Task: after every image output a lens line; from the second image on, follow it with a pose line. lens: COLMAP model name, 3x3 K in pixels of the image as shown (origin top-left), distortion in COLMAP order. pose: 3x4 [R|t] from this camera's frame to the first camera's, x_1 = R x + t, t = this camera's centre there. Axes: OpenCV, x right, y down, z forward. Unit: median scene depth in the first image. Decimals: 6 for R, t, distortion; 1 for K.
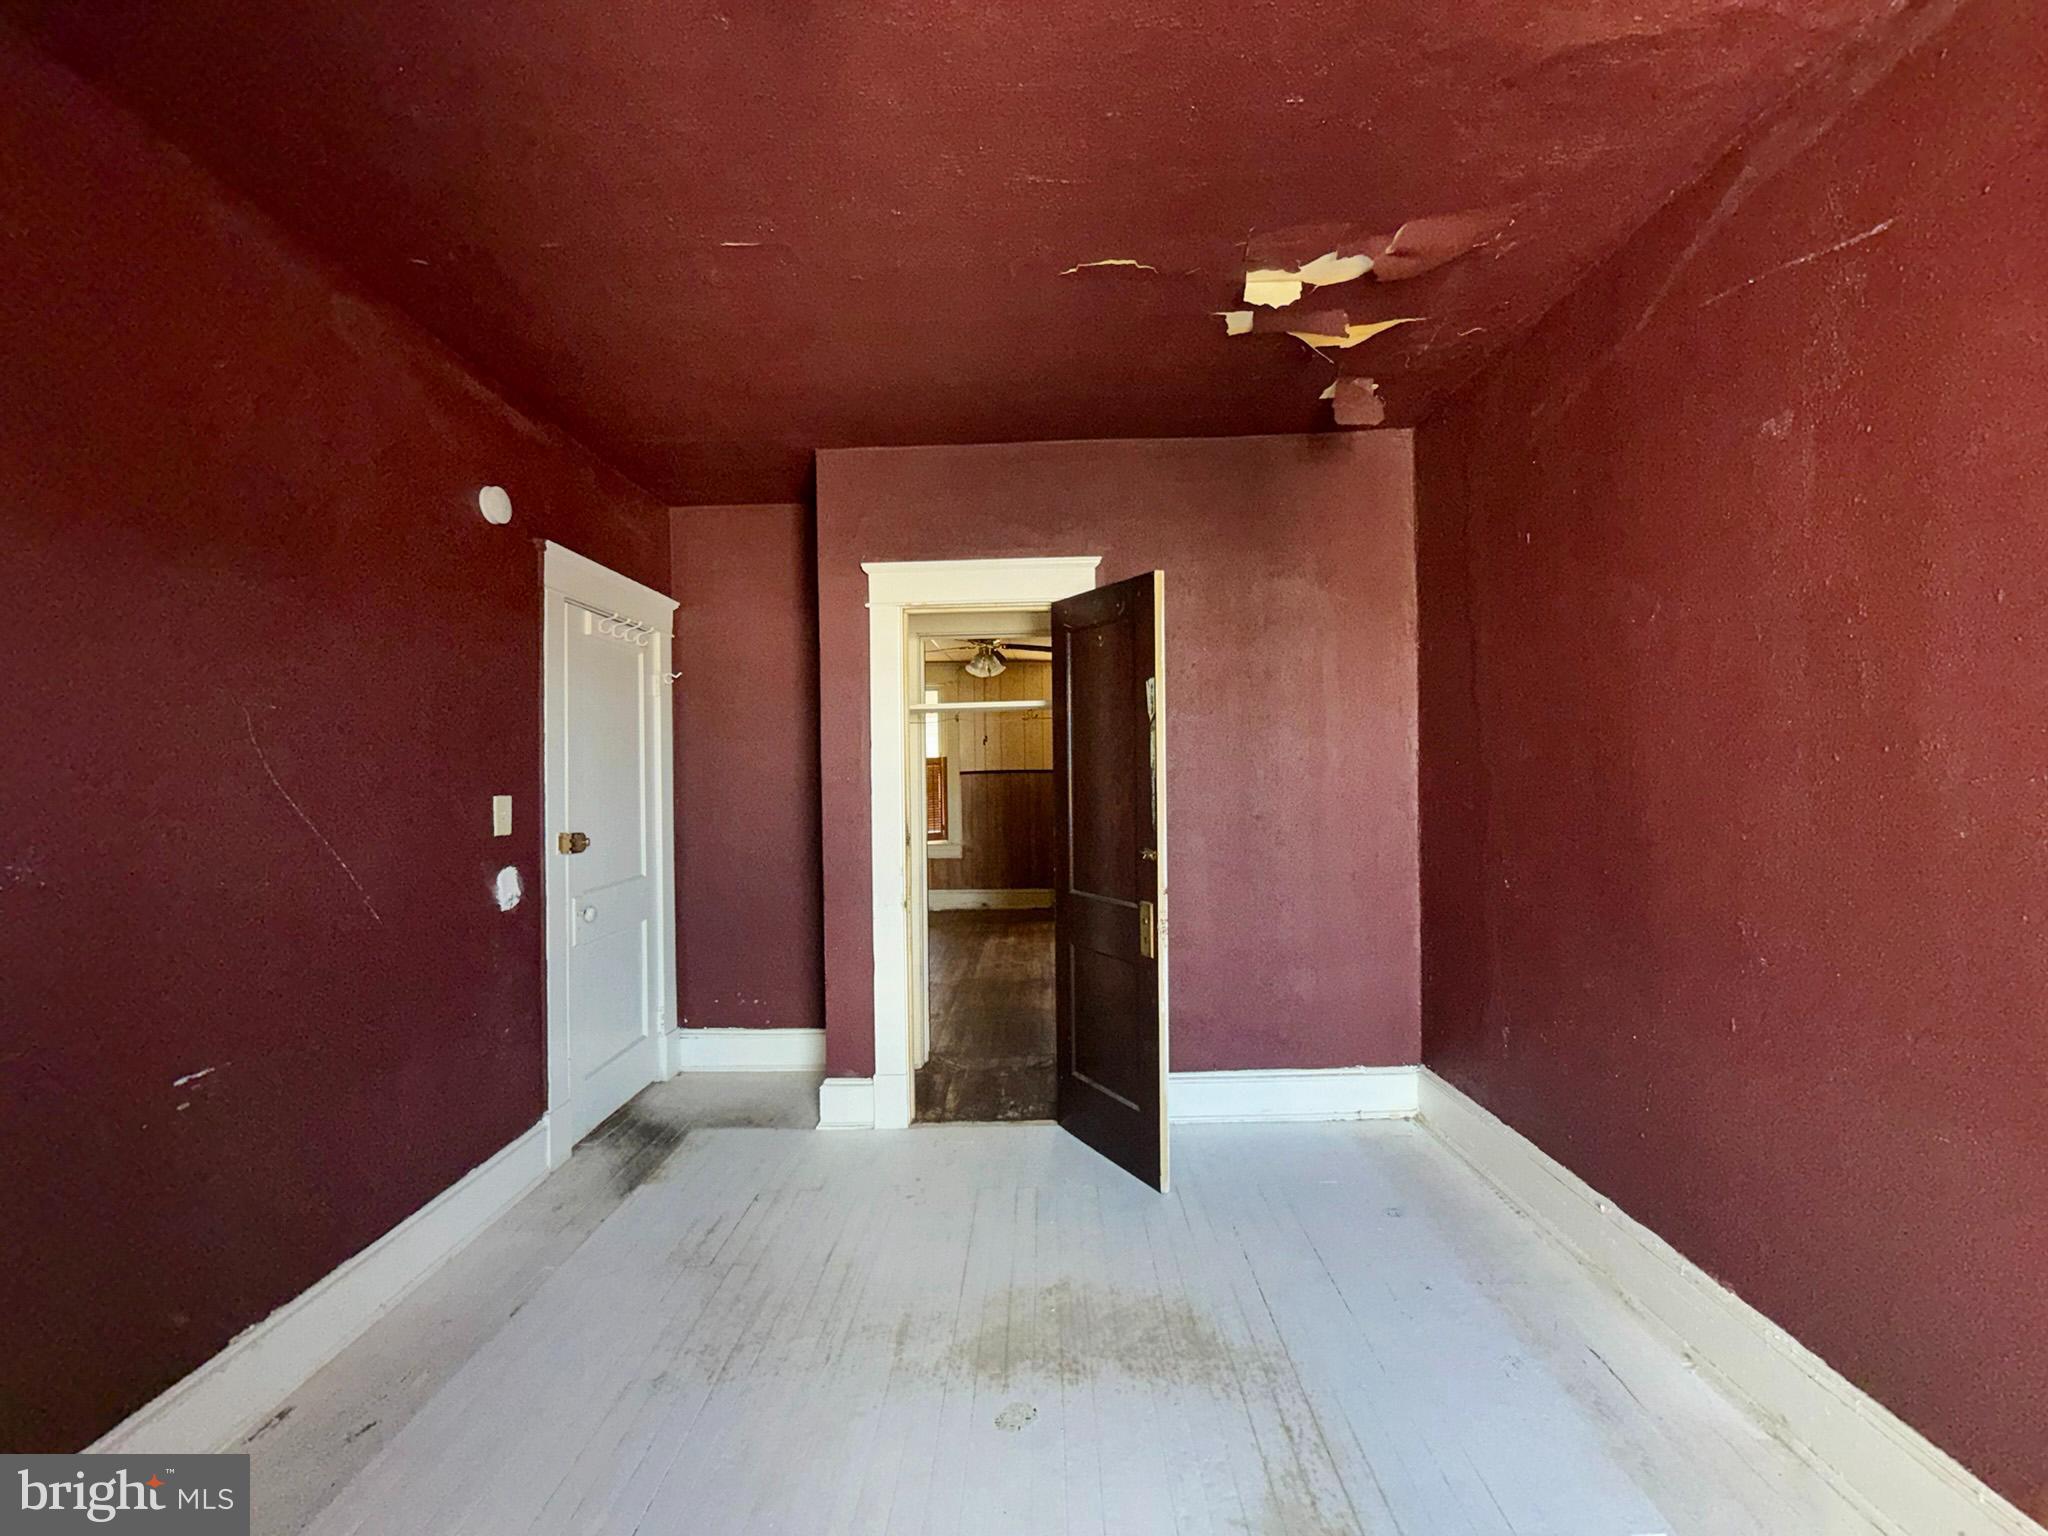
lens RADIAL K [[823.2, 0, 1028.9], [0, 823.2, 773.1], [0, 0, 1]] dist [0.003176, -0.000431]
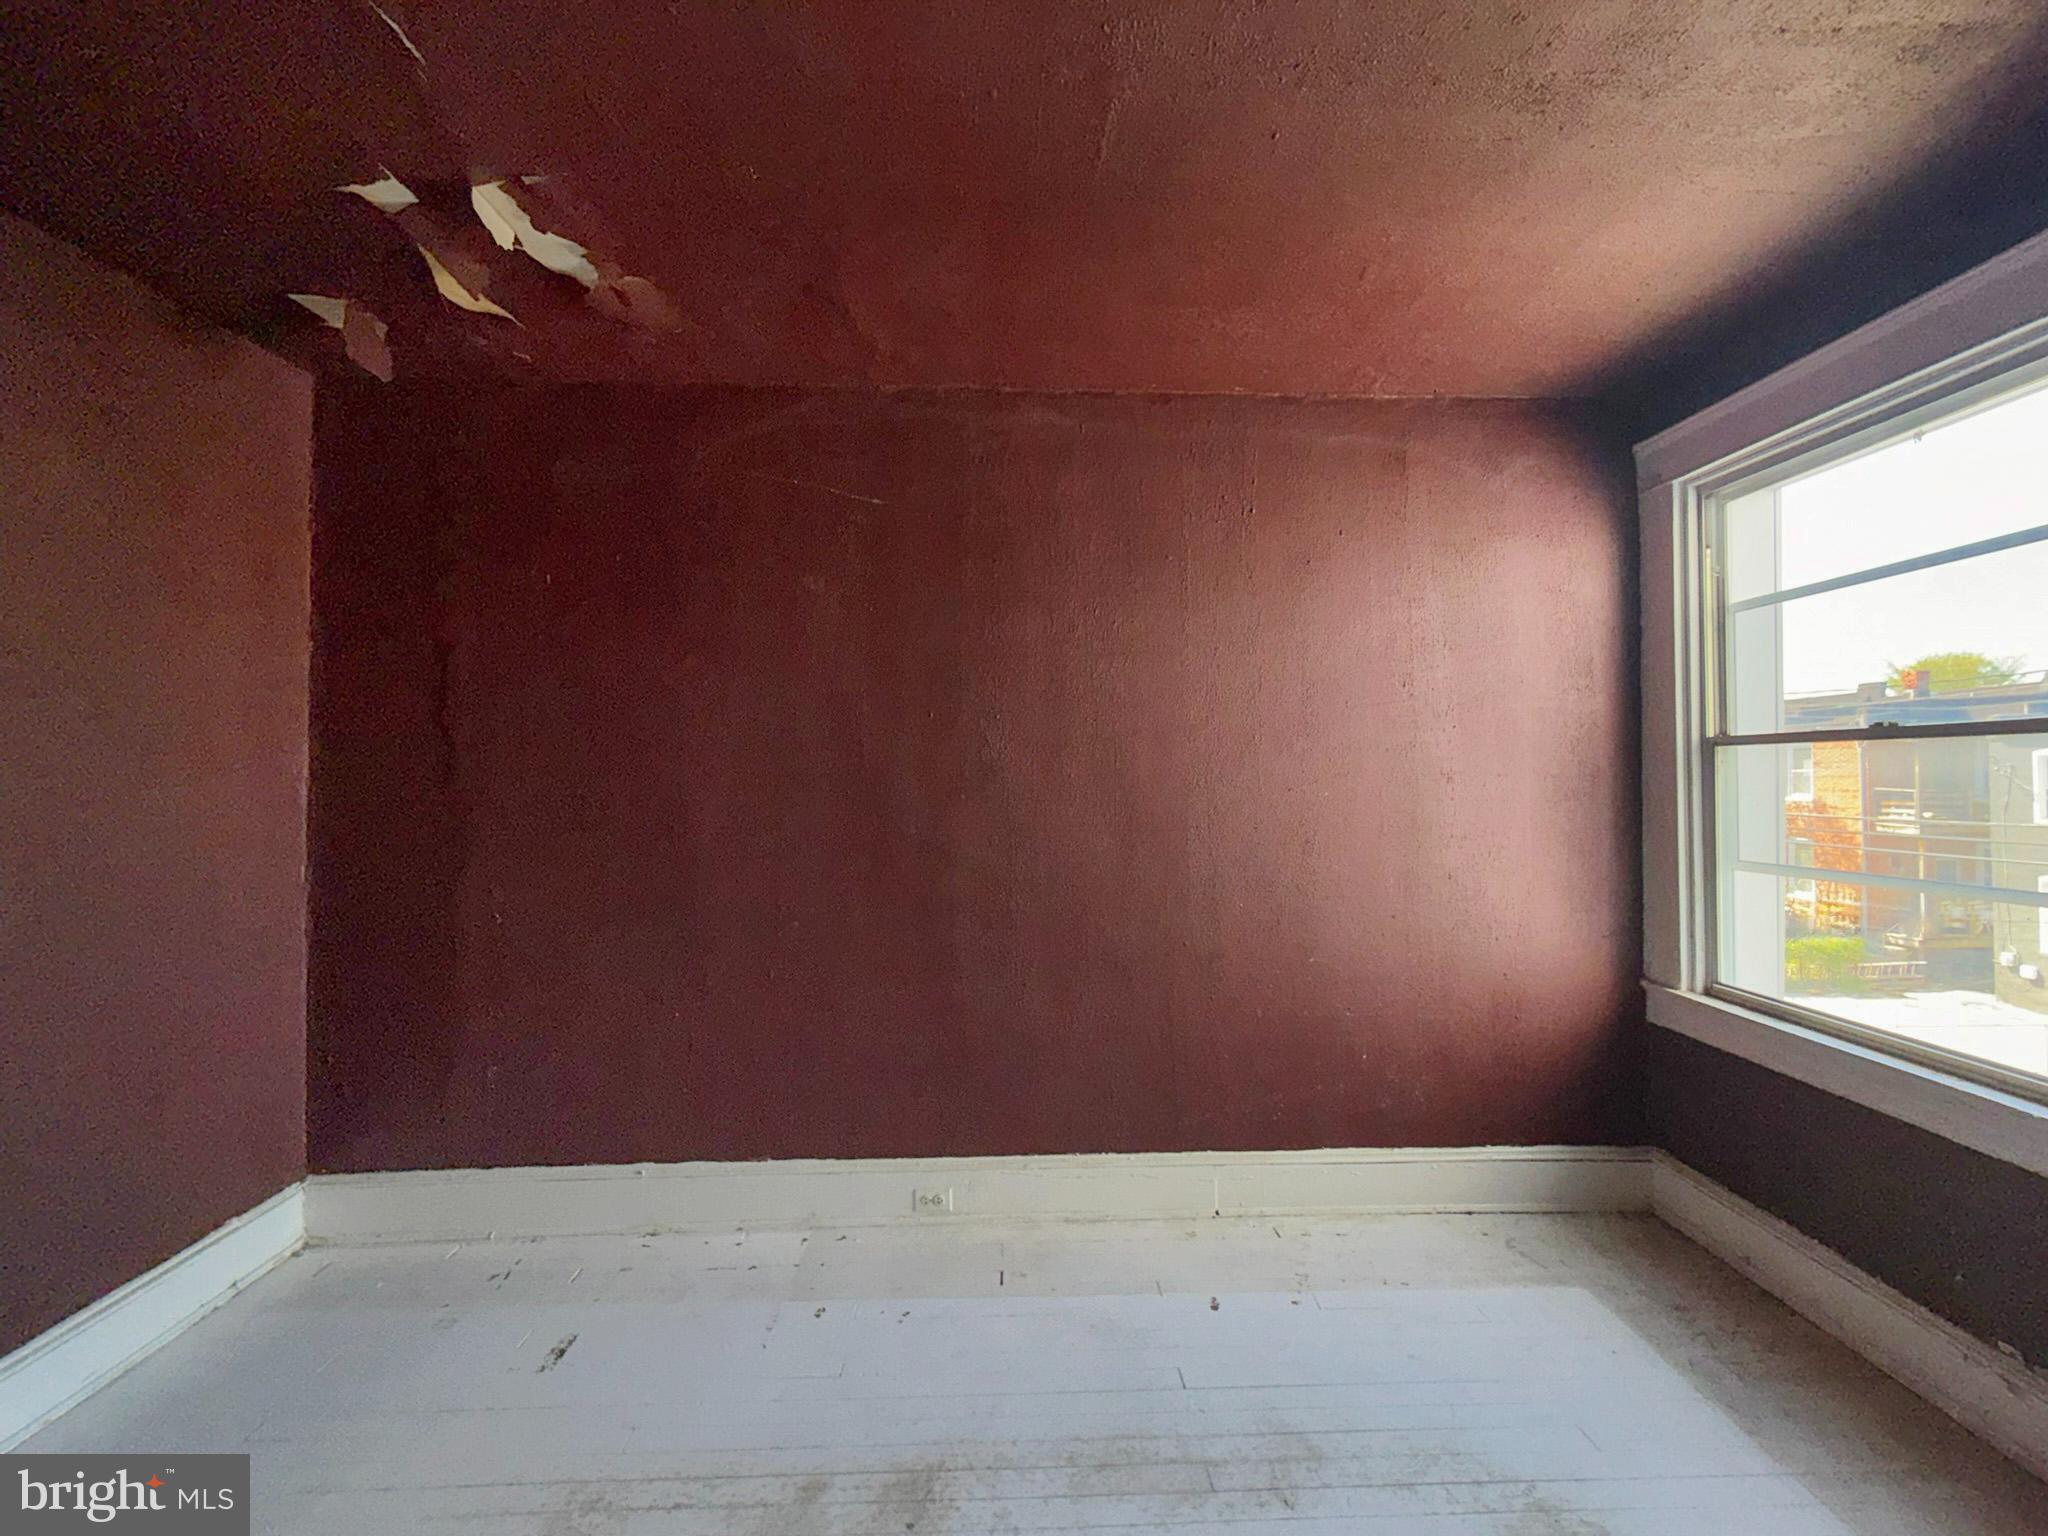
lens RADIAL K [[823.2, 0, 1031.7], [0, 823.2, 773.8], [0, 0, 1]] dist [0.003176, -0.000431]
pose [[-0.045210, 0.018533, 0.998806, -0.576183], [0.011251, 0.999774, -0.018041, -0.016753], [-0.998914, 0.010422, -0.045408, 0.548781]]
